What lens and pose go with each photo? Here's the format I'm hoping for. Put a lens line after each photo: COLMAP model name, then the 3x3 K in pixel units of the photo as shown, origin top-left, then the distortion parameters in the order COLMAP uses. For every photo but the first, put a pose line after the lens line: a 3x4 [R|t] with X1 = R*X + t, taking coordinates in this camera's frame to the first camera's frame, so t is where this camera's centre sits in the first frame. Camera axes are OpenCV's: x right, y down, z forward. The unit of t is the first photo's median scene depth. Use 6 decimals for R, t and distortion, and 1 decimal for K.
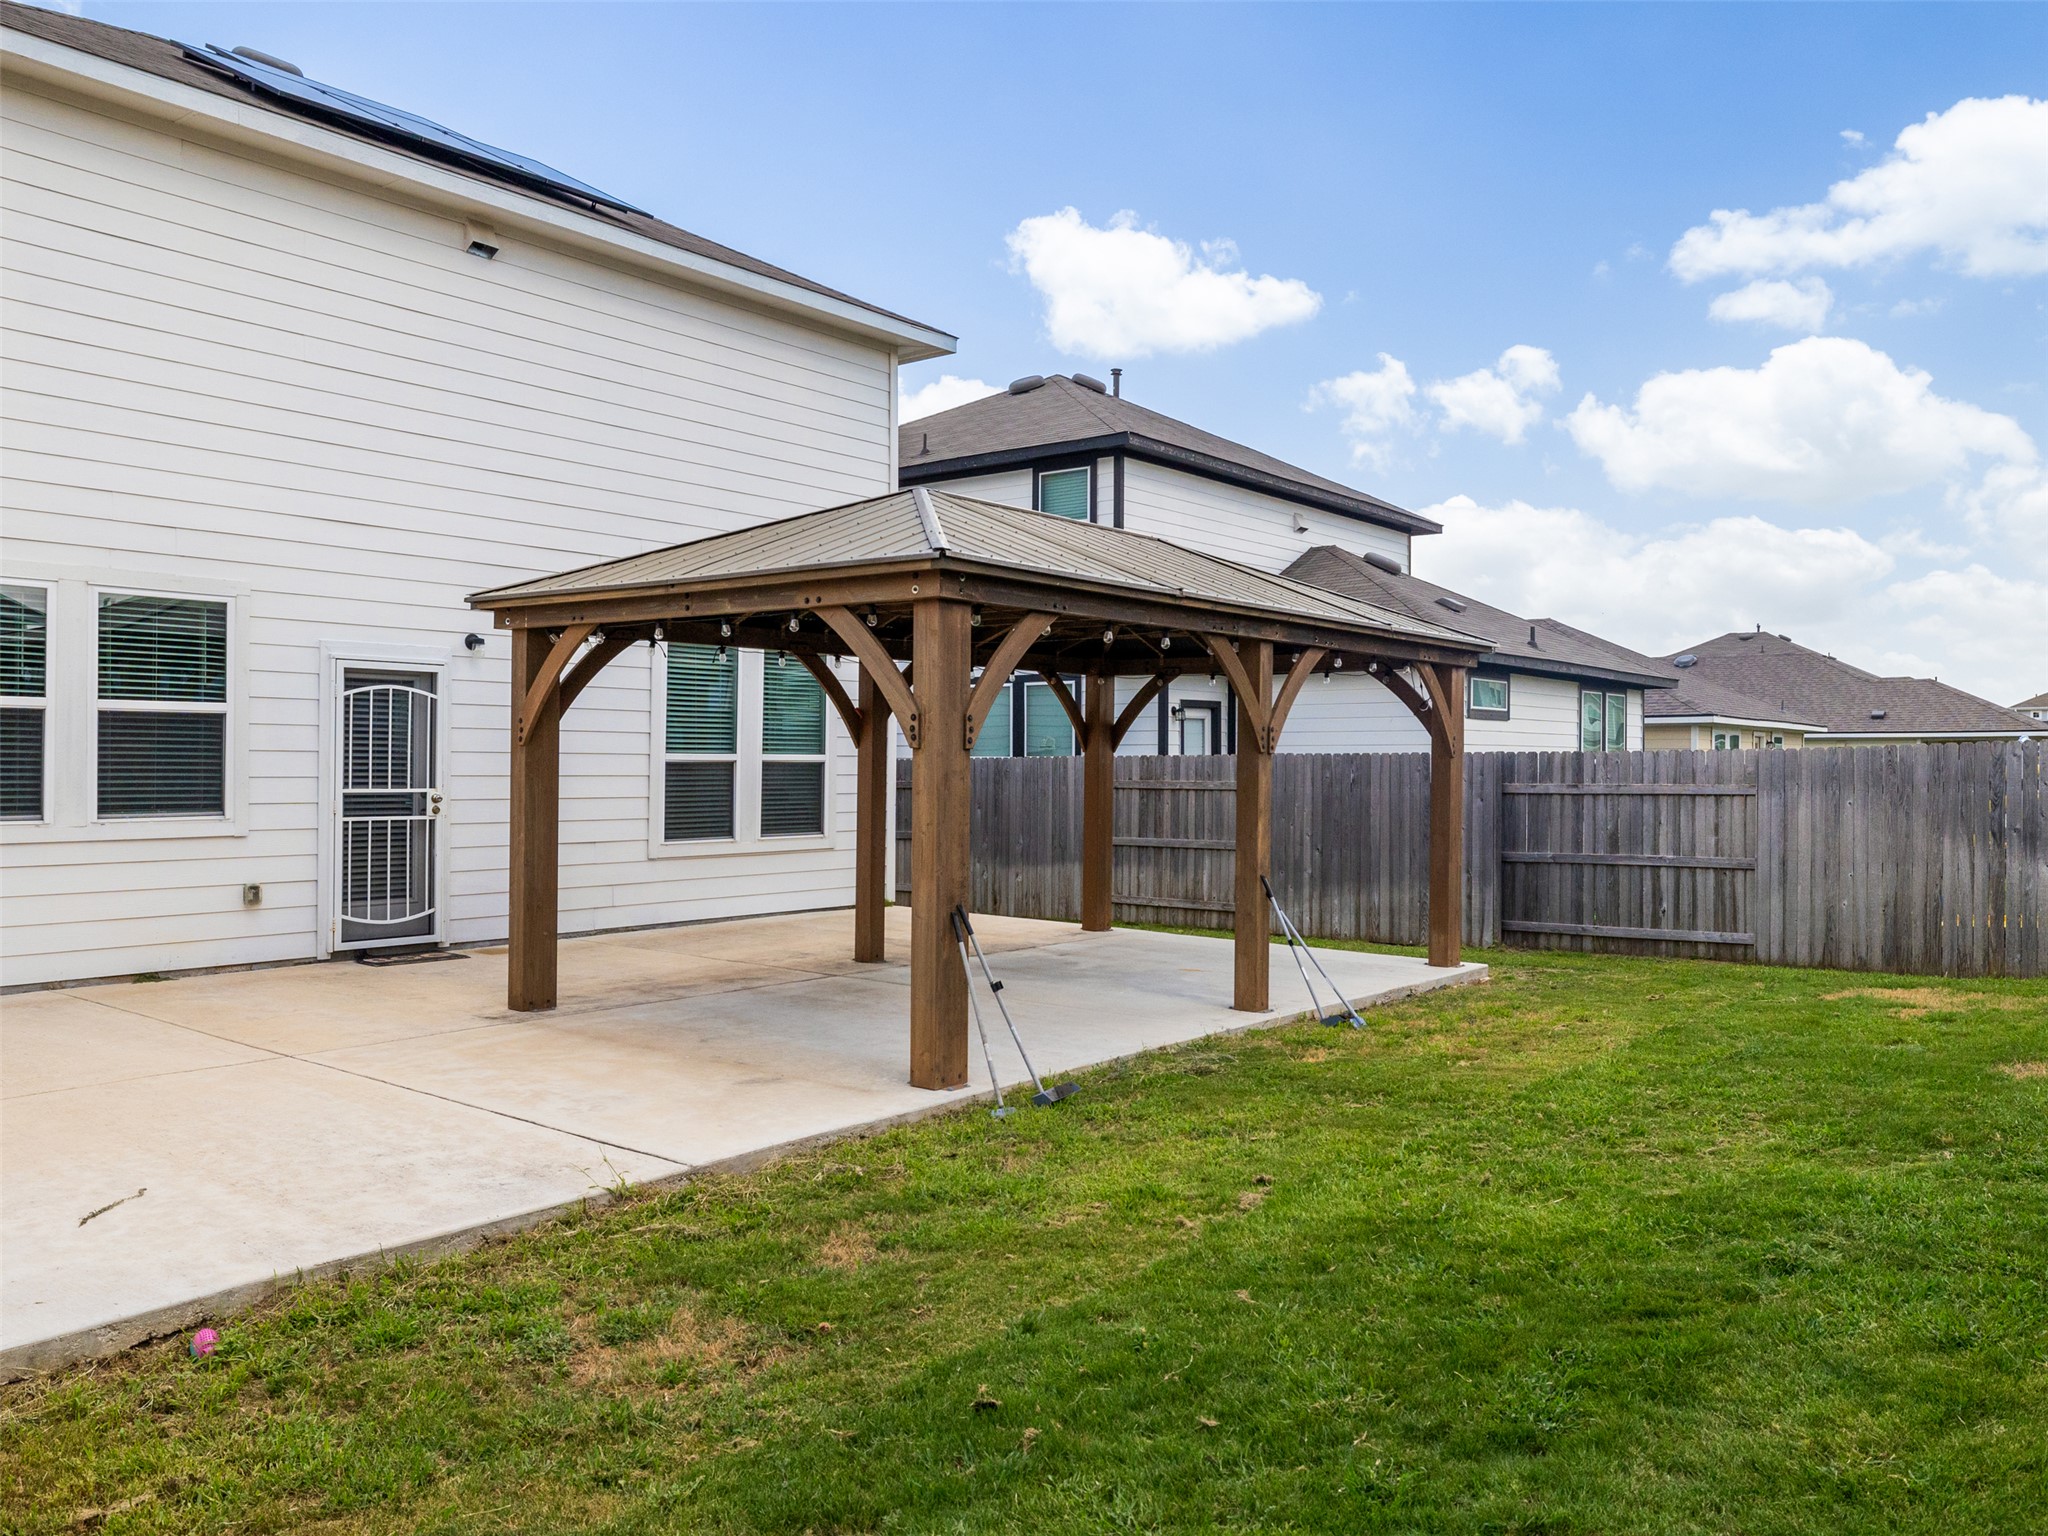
lens RADIAL K [[1492.2, 0, 1024.1], [0, 1492.2, 751.9], [0, 0, 1]] dist [-0.002132, 0.001516]
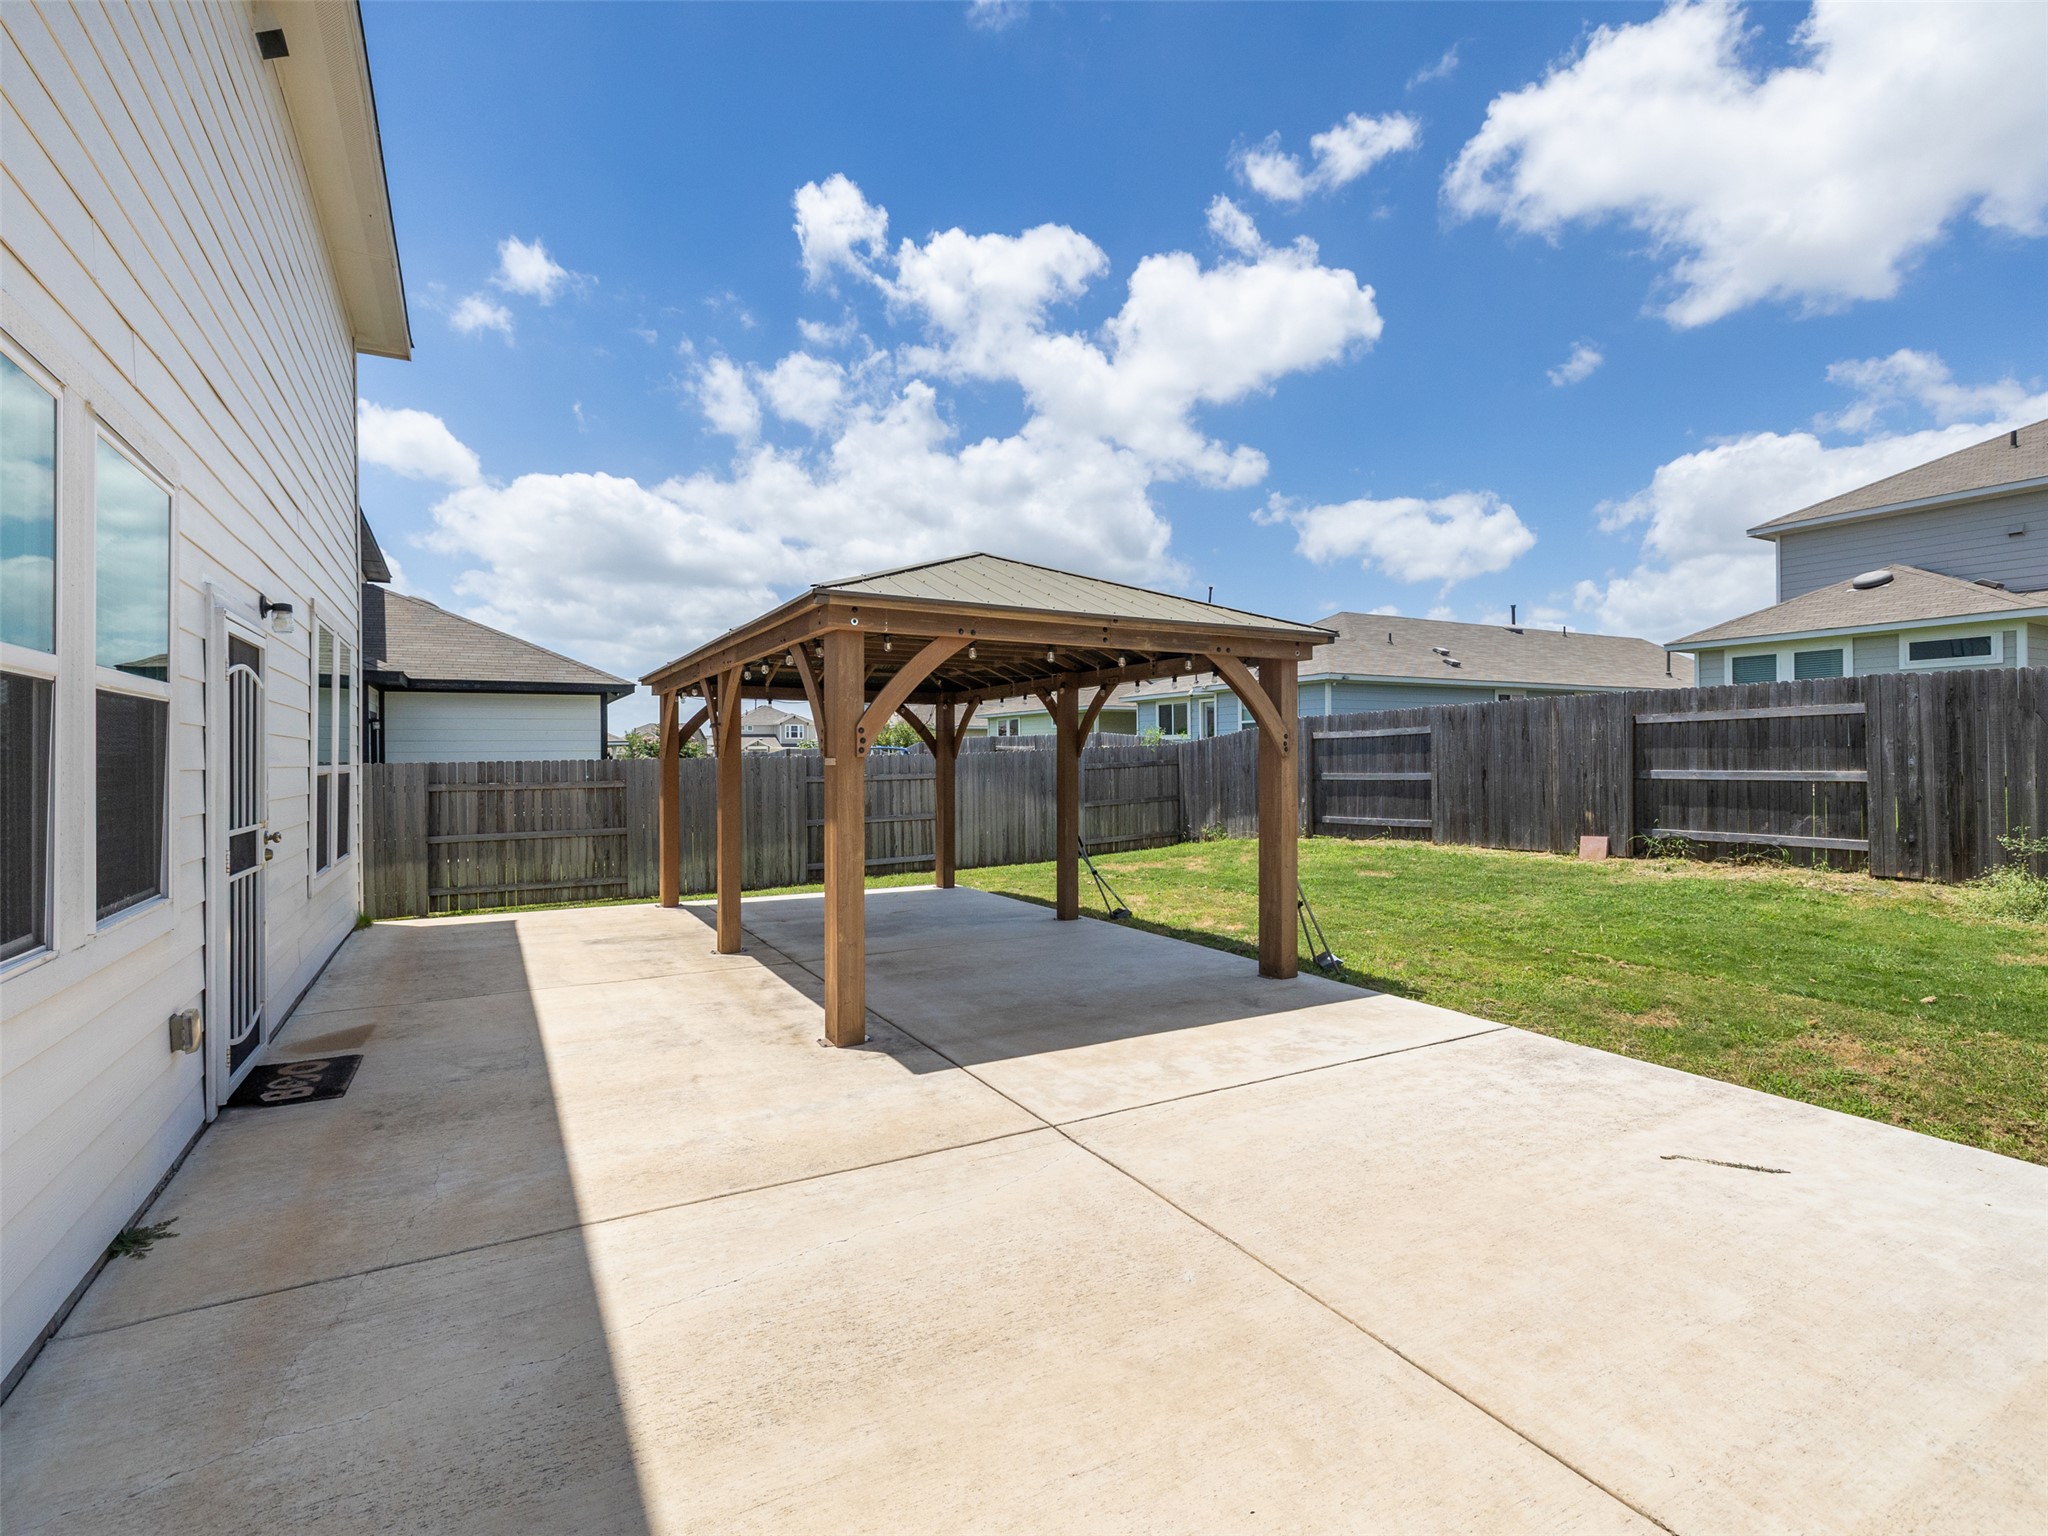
lens RADIAL K [[973.0, 0, 989.9], [0, 973.0, 760.2], [0, 0, 1]] dist [-0.001717, 0.000567]
pose [[0.400043, -0.010956, 0.916431, -0.761052], [0.005760, 0.999939, 0.009440, -0.004721], [-0.916478, 0.001502, 0.400082, 0.616003]]
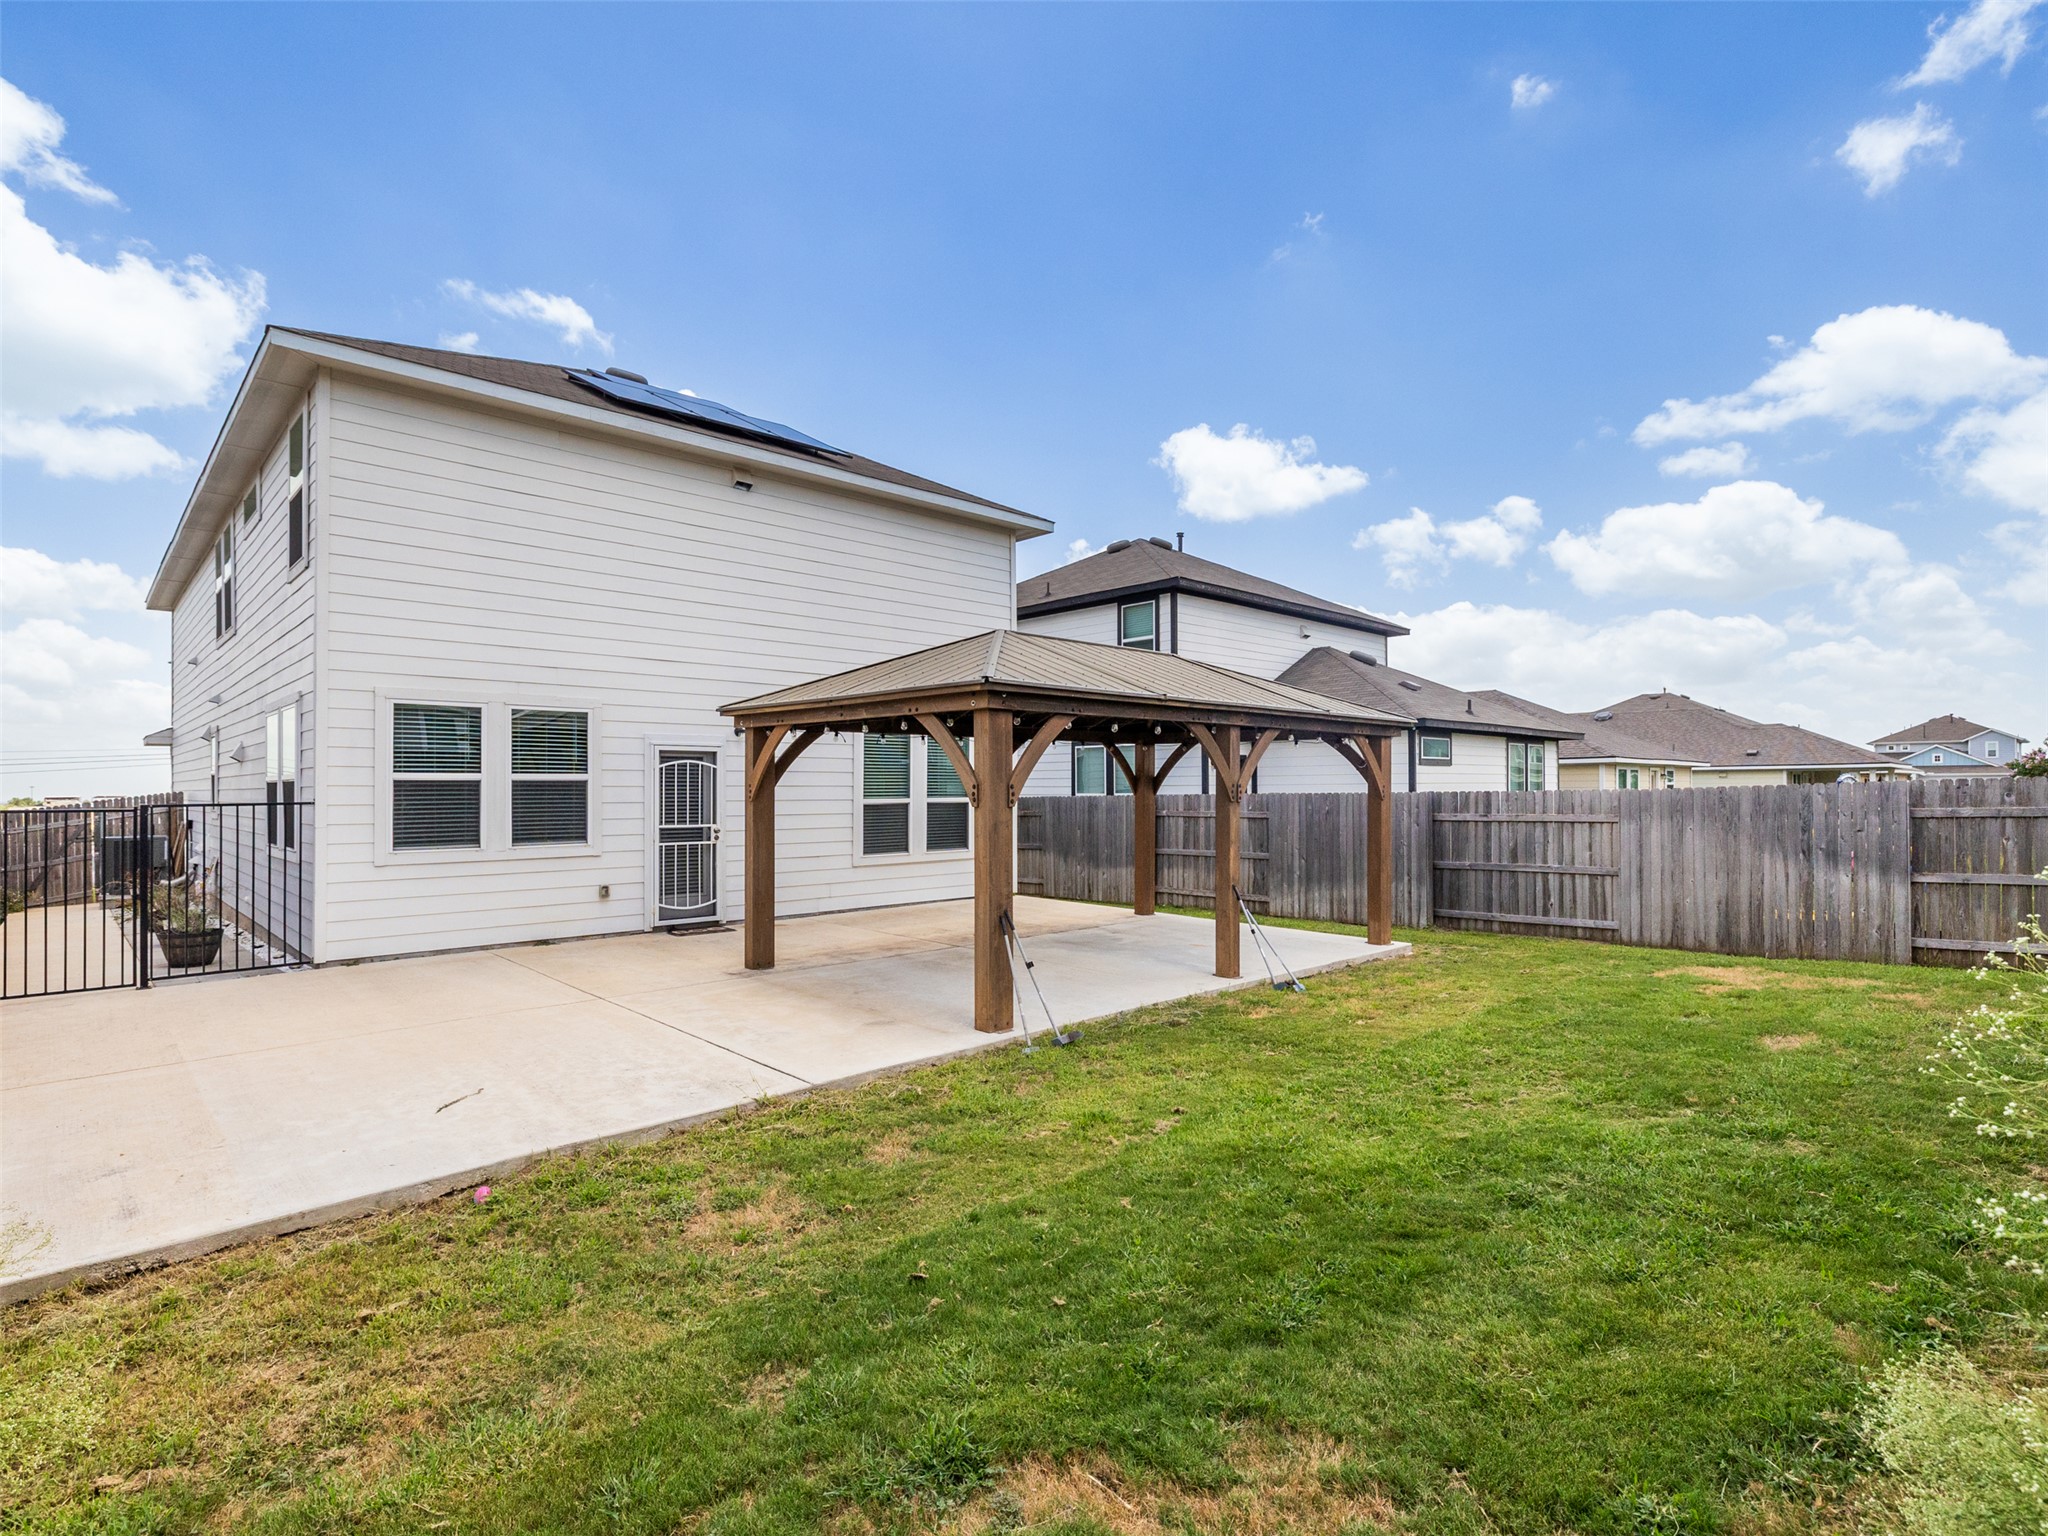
lens RADIAL K [[973.0, 0, 1005.5], [0, 973.0, 773.0], [0, 0, 1]] dist [-0.001717, 0.000567]
pose [[0.988880, -0.011560, -0.148265, 0.072441], [0.010388, 0.999908, -0.008675, -0.019499], [0.148352, 0.007039, 0.988910, 0.016476]]
